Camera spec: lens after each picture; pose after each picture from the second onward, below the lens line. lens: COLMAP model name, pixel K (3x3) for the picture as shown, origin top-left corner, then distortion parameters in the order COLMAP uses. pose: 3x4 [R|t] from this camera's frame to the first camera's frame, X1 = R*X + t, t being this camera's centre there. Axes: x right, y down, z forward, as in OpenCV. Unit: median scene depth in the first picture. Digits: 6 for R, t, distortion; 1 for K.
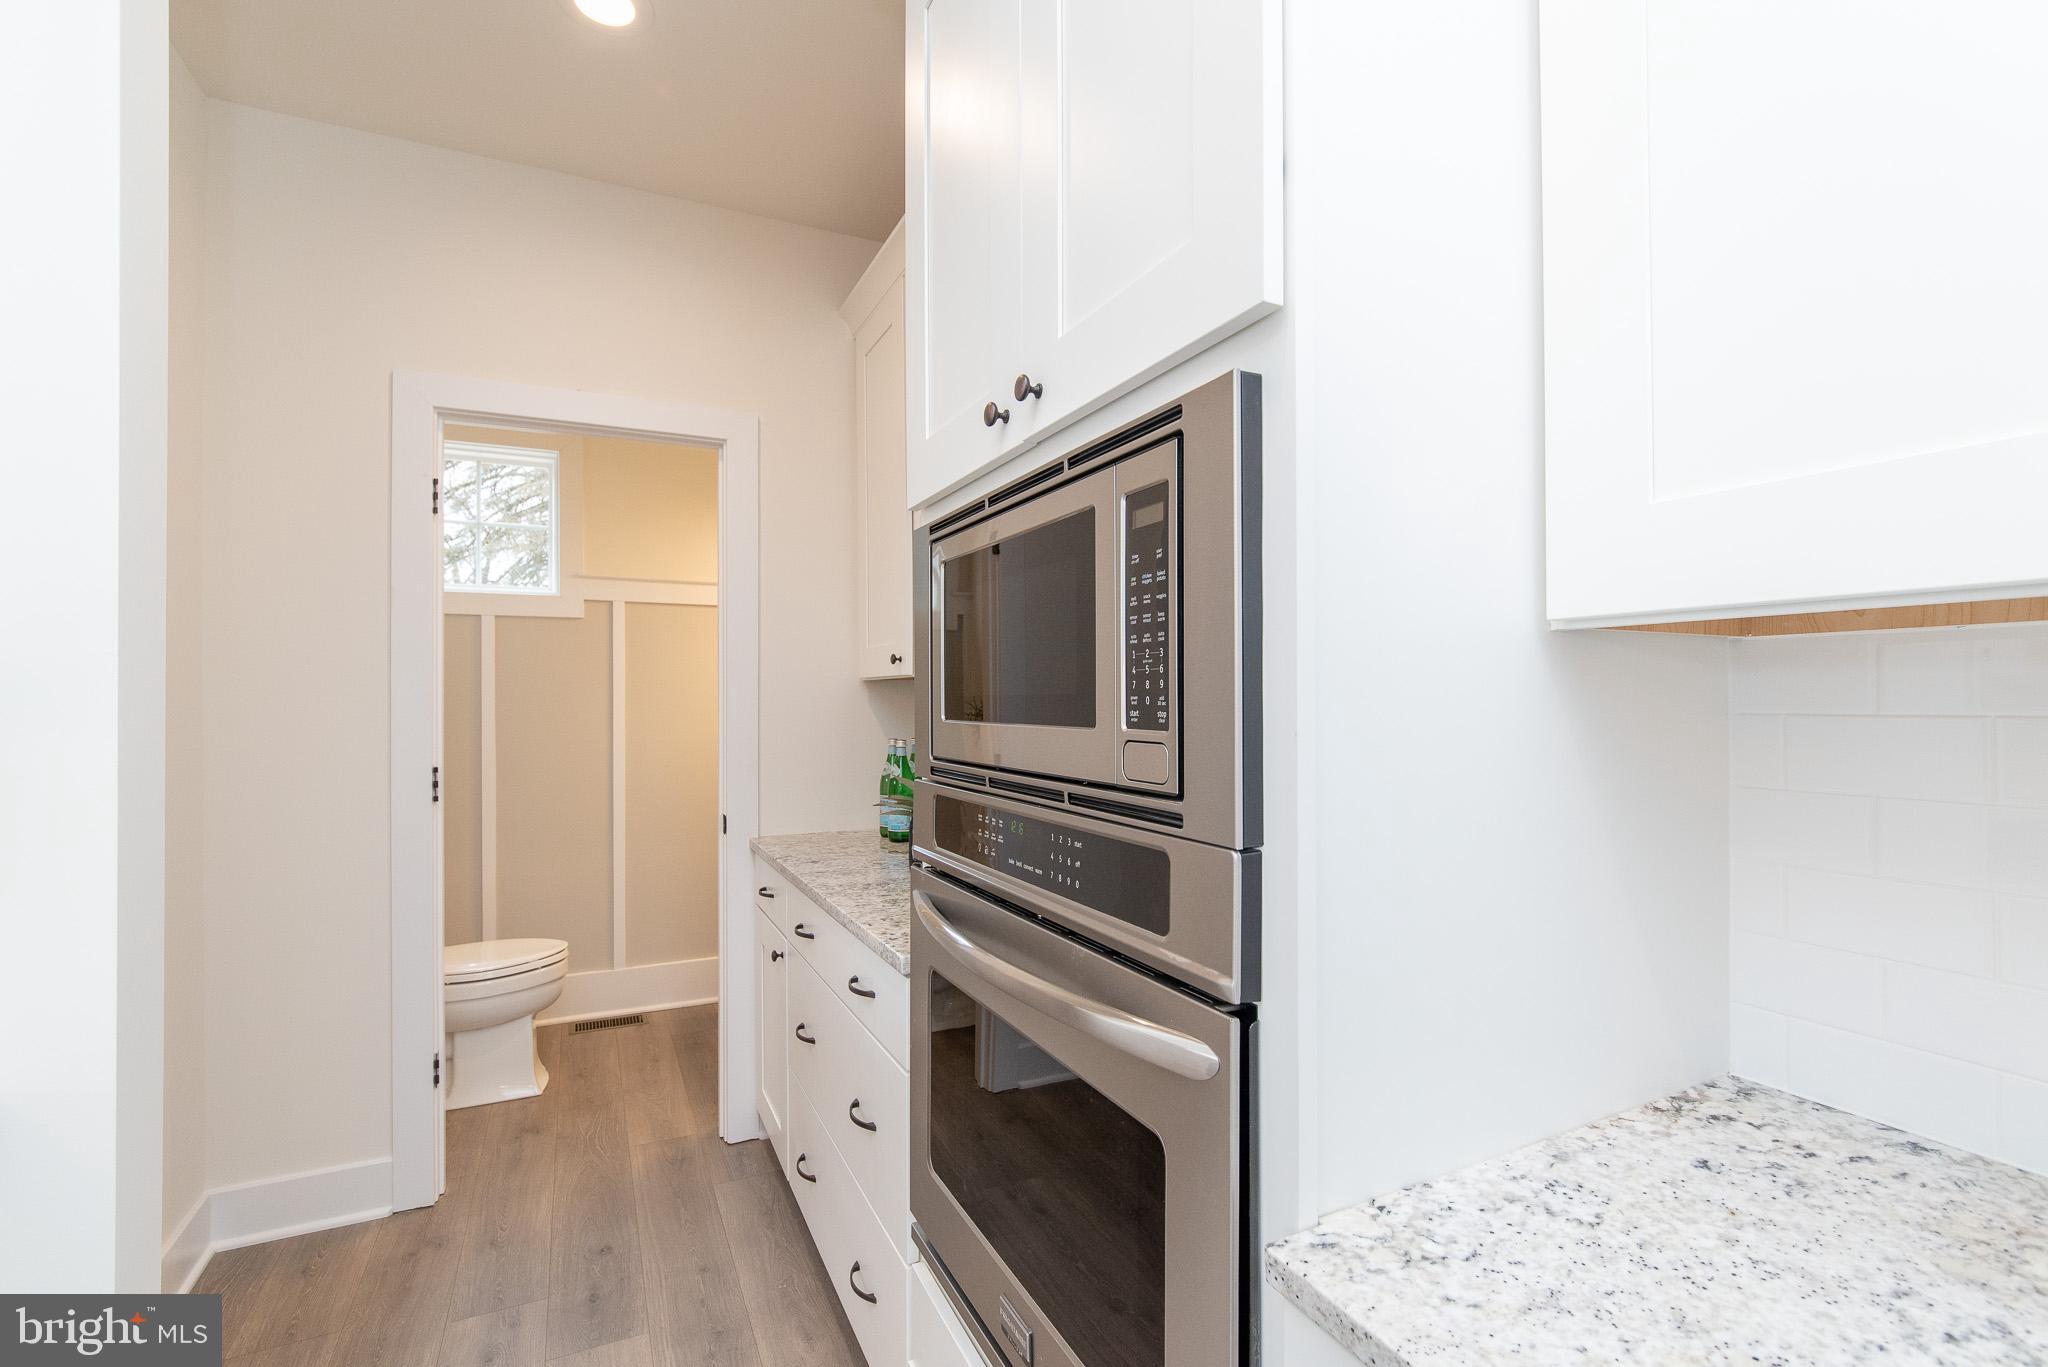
lens RADIAL K [[910.5, 0, 995.7], [0, 910.5, 690.7], [0, 0, 1]] dist [-0.000422, -0.000739]
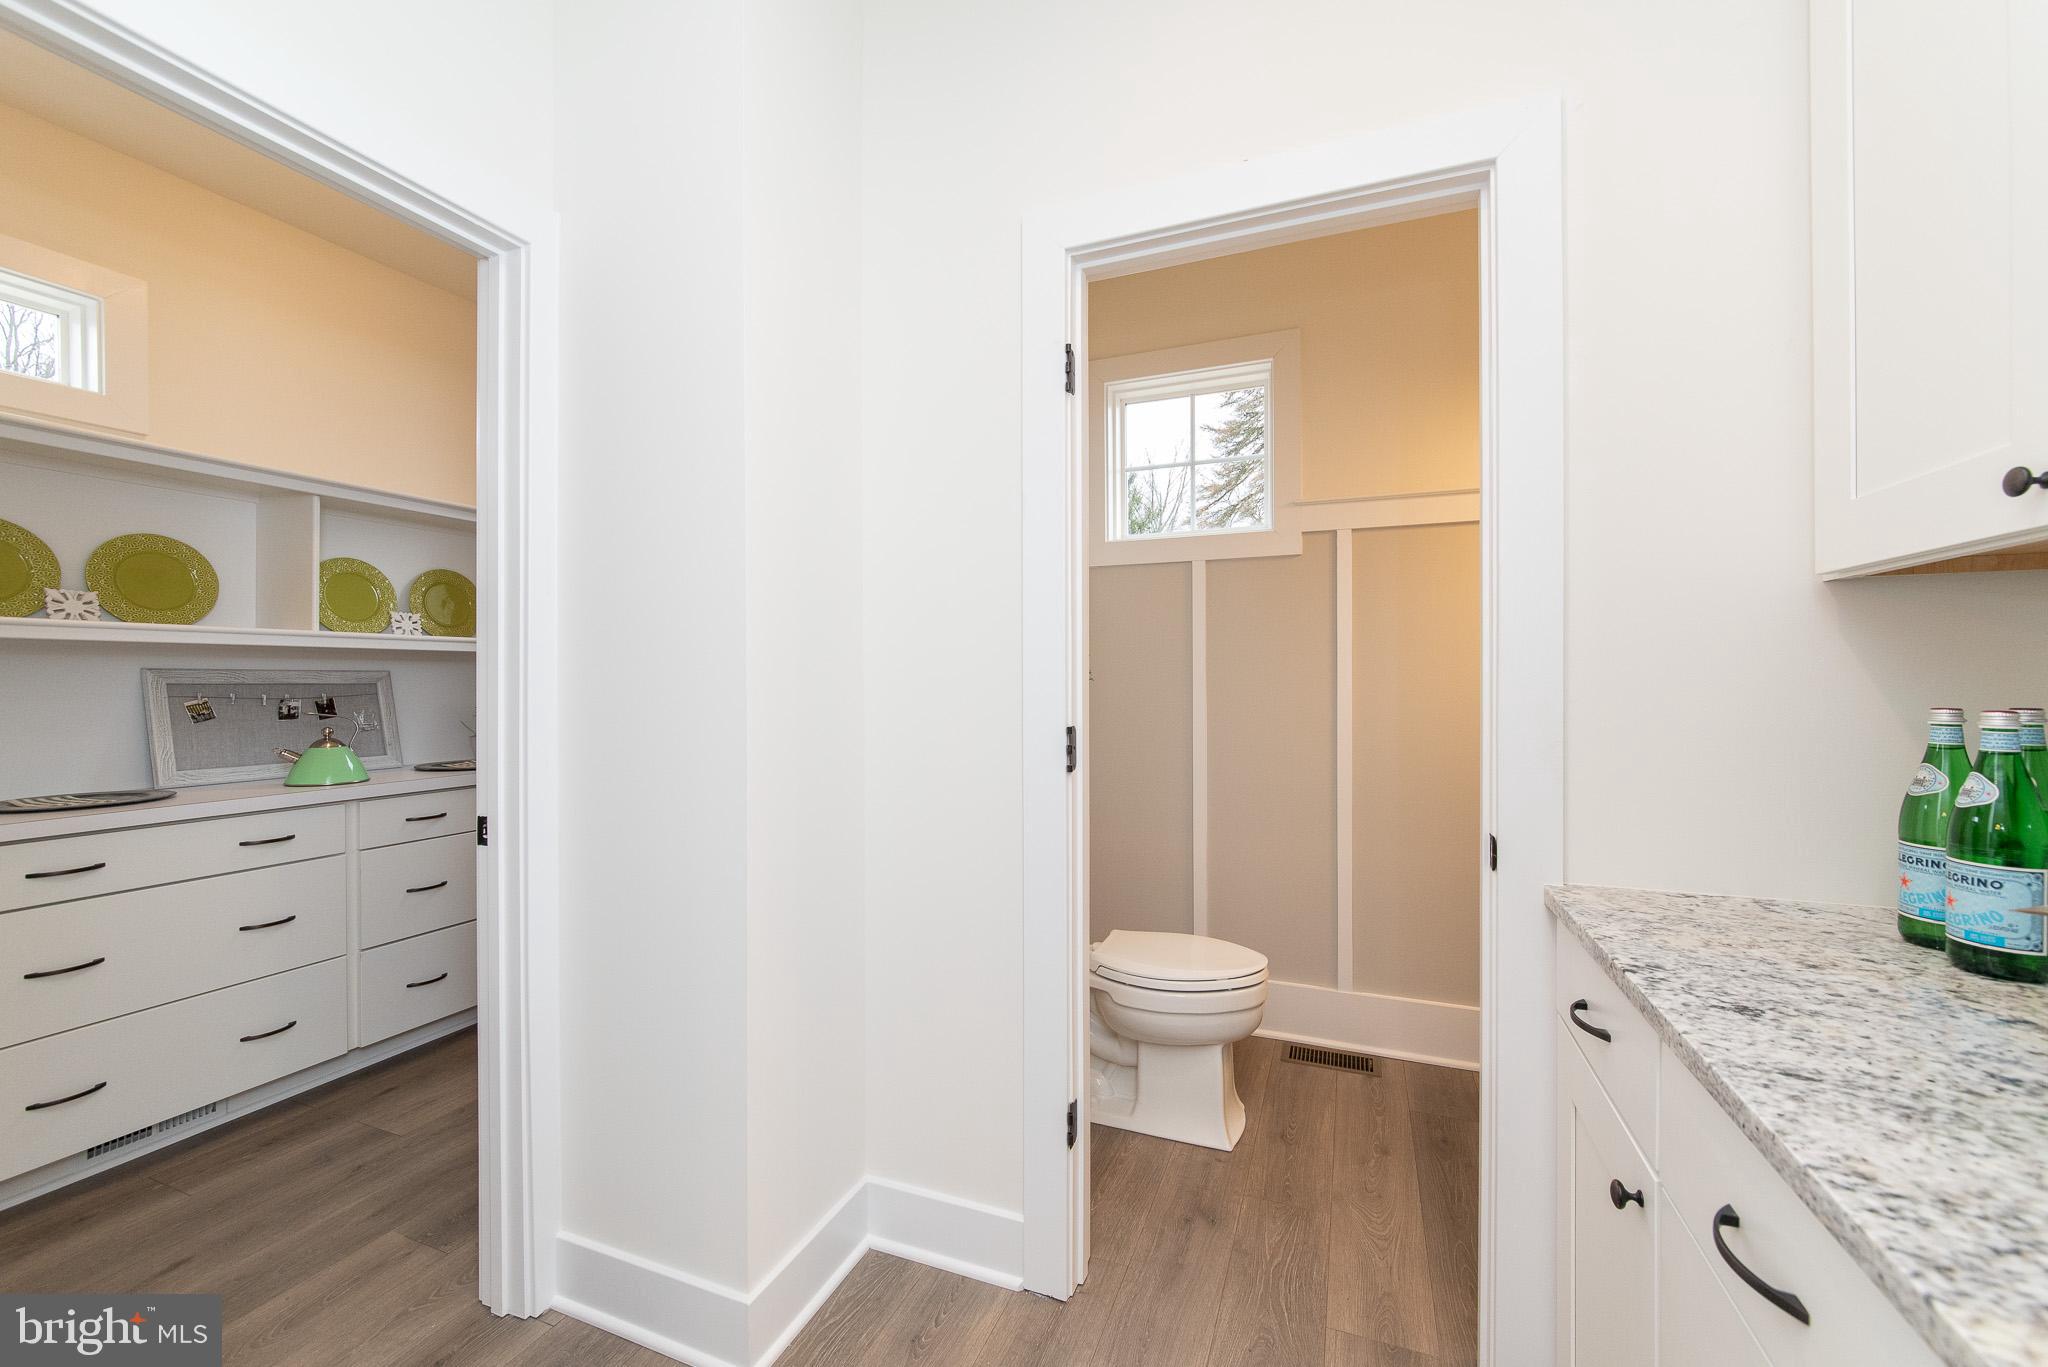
lens RADIAL K [[803.5, 0, 1024.0], [0, 803.5, 683.5], [0, 0, 1]] dist [-0.007944, -0.000116]
pose [[0.686259, 0.006230, -0.727331, -0.125803], [0.007211, 0.999856, 0.015368, 0.030154], [0.727321, -0.015791, 0.686115, 0.414173]]
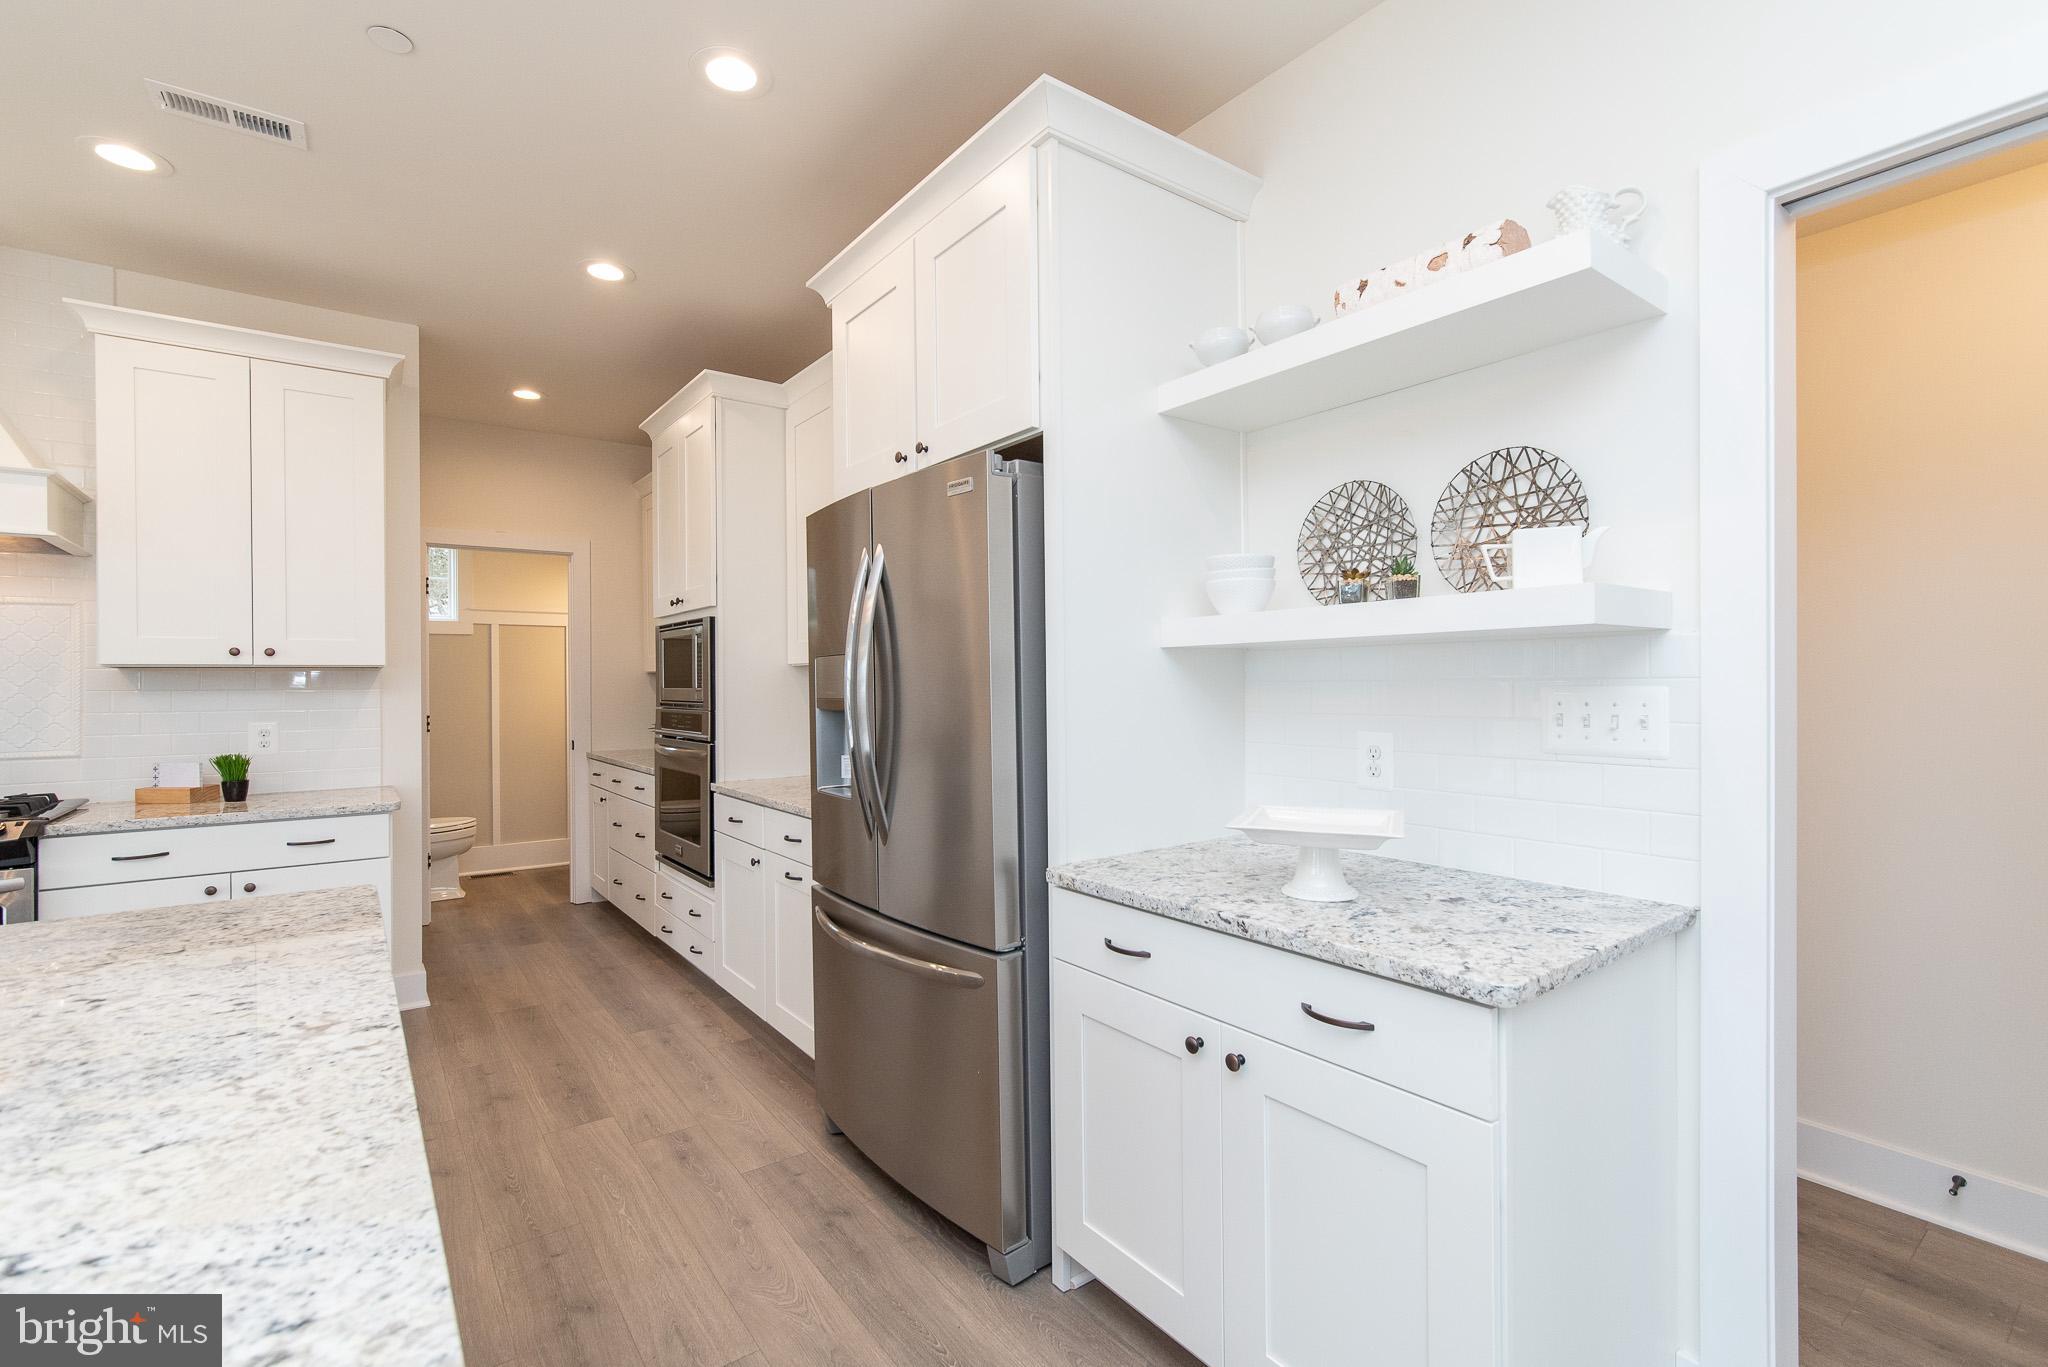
lens RADIAL K [[910.5, 0, 995.7], [0, 910.5, 690.7], [0, 0, 1]] dist [-0.000422, -0.000739]
pose [[0.981115, -0.002596, 0.193408, 0.204451], [-0.000347, 0.999885, 0.015181, -0.003067], [-0.193425, -0.014962, 0.981001, -1.031058]]
